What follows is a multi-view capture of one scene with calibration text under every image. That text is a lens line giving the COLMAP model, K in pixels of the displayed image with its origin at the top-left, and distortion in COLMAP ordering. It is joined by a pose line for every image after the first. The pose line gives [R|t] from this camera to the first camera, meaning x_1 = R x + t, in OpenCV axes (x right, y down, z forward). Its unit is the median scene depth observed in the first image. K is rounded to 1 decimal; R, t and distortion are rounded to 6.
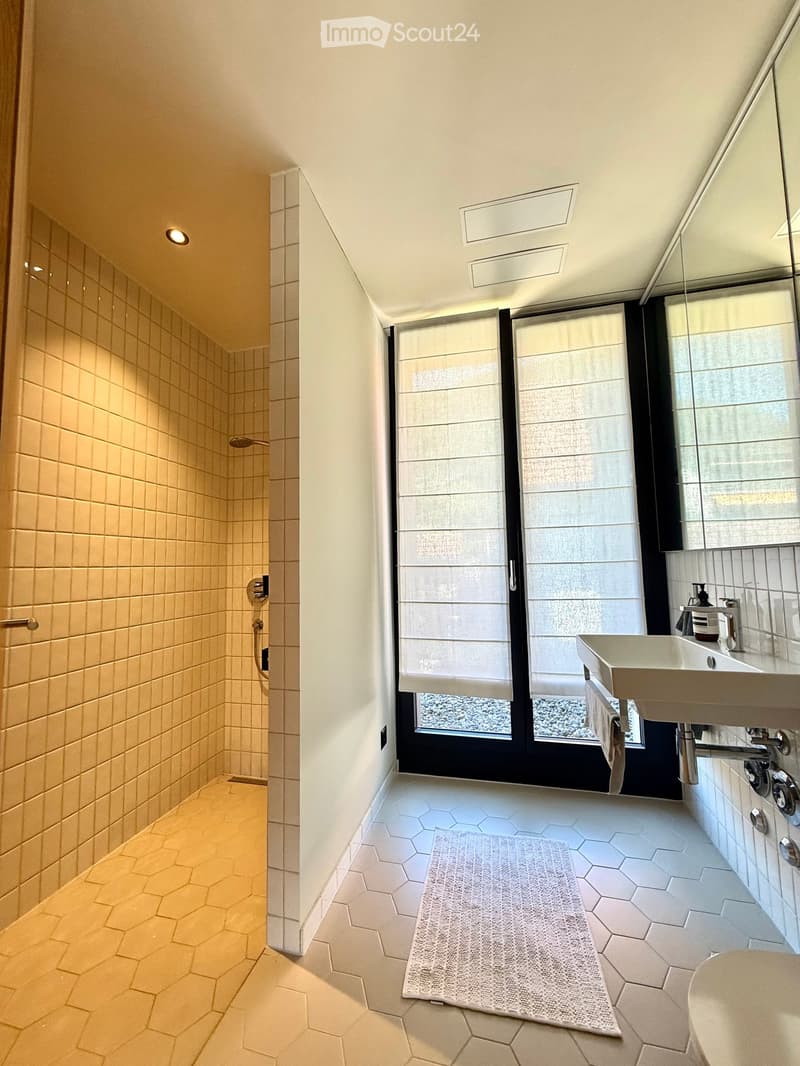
lens RADIAL K [[430.9, 0, 397.9], [0, 430.9, 531.5], [0, 0, 1]] dist [0.001813, -0.000128]
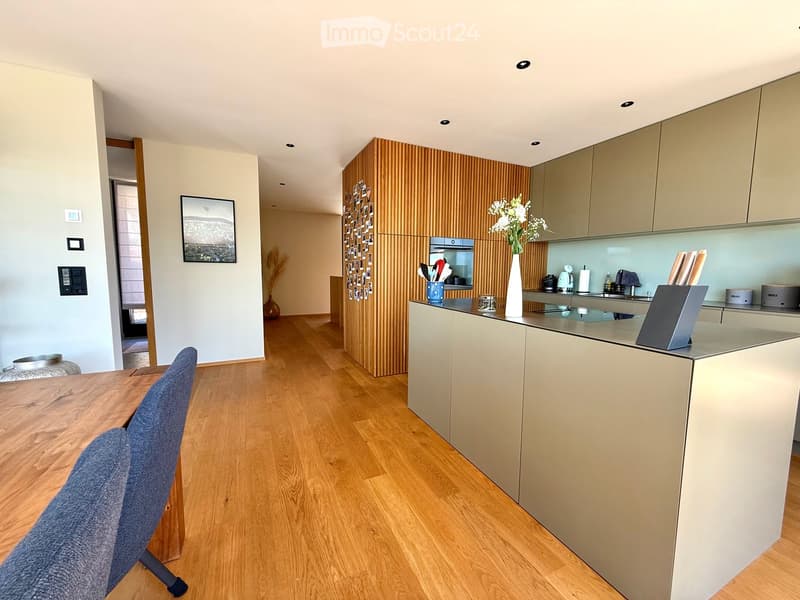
lens RADIAL K [[323.4, 0, 399.4], [0, 323.4, 301.7], [0, 0, 1]] dist [0.001813, -0.000128]
pose [[0.779574, -0.042626, 0.624857, 0.114916], [-0.067278, 0.986209, 0.151214, -0.243679], [-0.622686, -0.159922, 0.765955, -2.421924]]
